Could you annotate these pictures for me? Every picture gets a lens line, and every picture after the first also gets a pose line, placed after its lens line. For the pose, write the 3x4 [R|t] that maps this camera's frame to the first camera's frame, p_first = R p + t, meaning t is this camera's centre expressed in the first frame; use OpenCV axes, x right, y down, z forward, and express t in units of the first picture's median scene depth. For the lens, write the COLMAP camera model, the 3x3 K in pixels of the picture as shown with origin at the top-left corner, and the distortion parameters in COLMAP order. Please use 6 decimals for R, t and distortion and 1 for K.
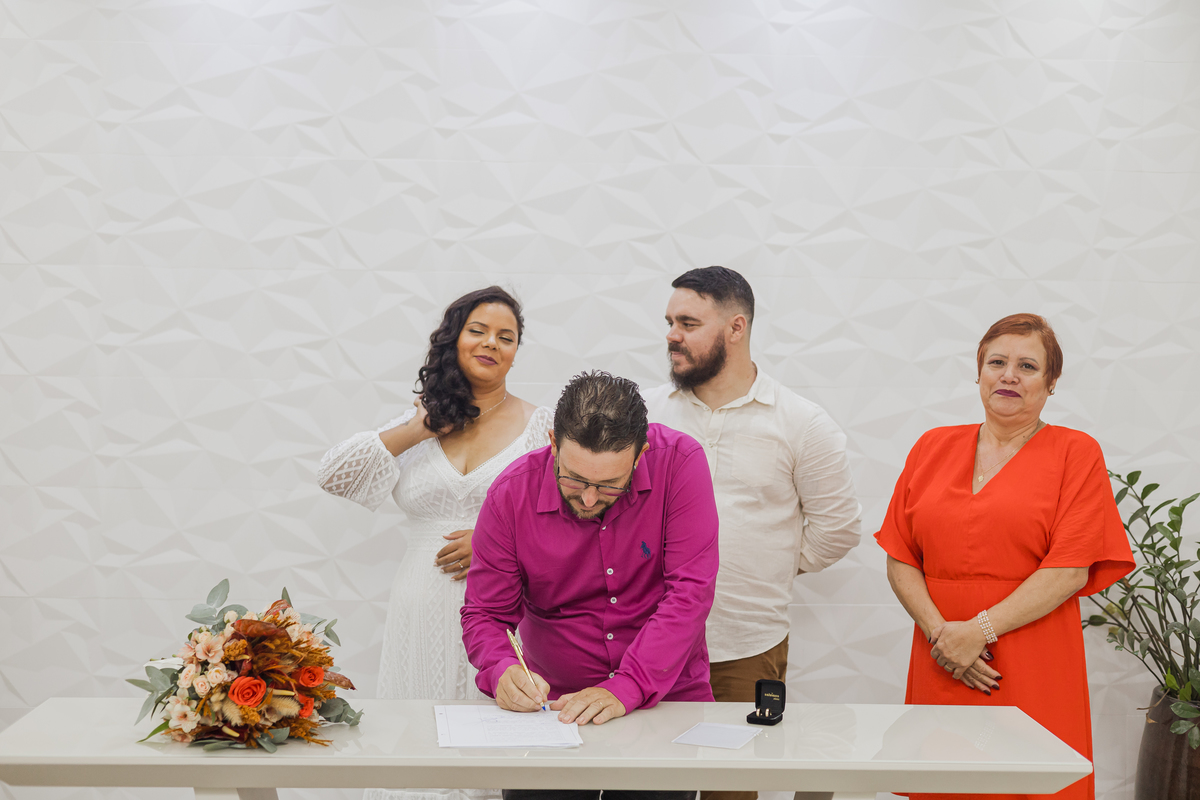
lens RADIAL K [[1765.8, 0, 571.3], [0, 1765.8, 395.2], [0, 0, 1]] dist [0.027883, 0.000000]
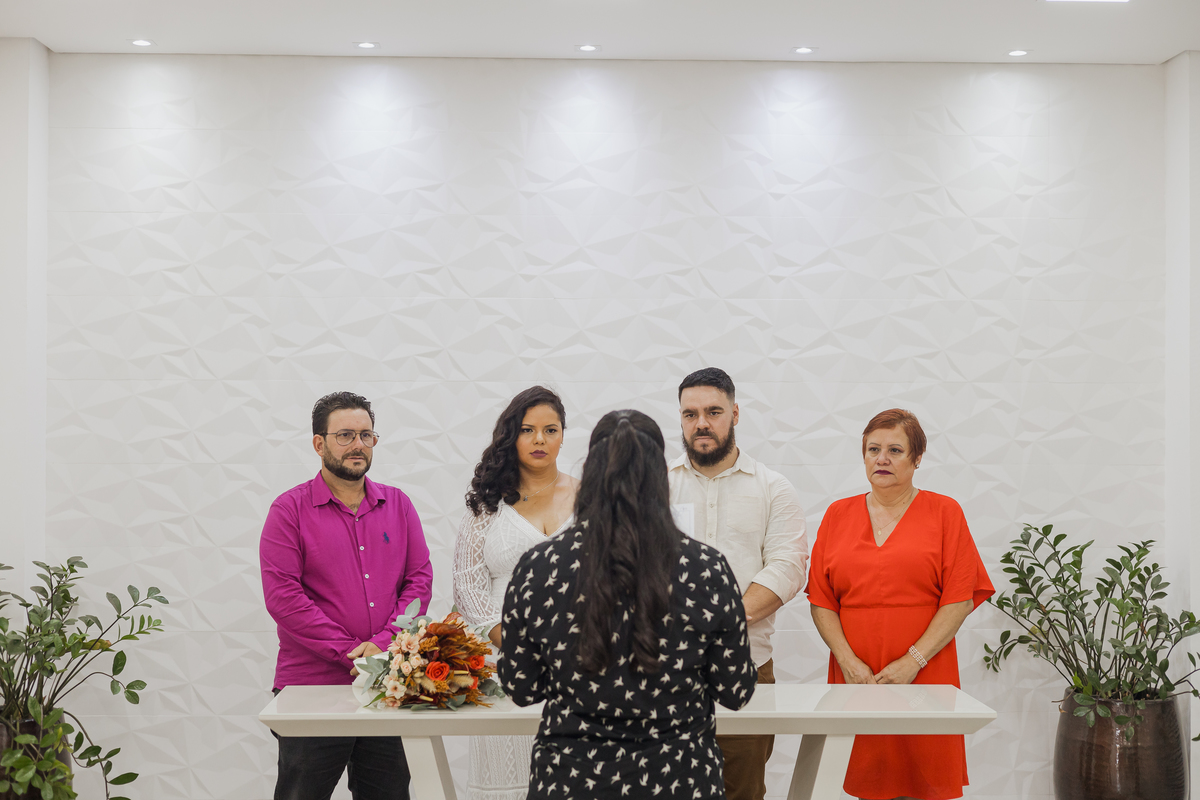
lens RADIAL K [[1765.8, 0, 562.4], [0, 1765.8, 403.7], [0, 0, 1]] dist [0.027883, 0.000000]
pose [[0.999924, -0.012269, 0.001193, -0.047677], [0.012307, 0.999128, -0.039908, 0.000285], [-0.000702, 0.039920, 0.999203, -0.330988]]
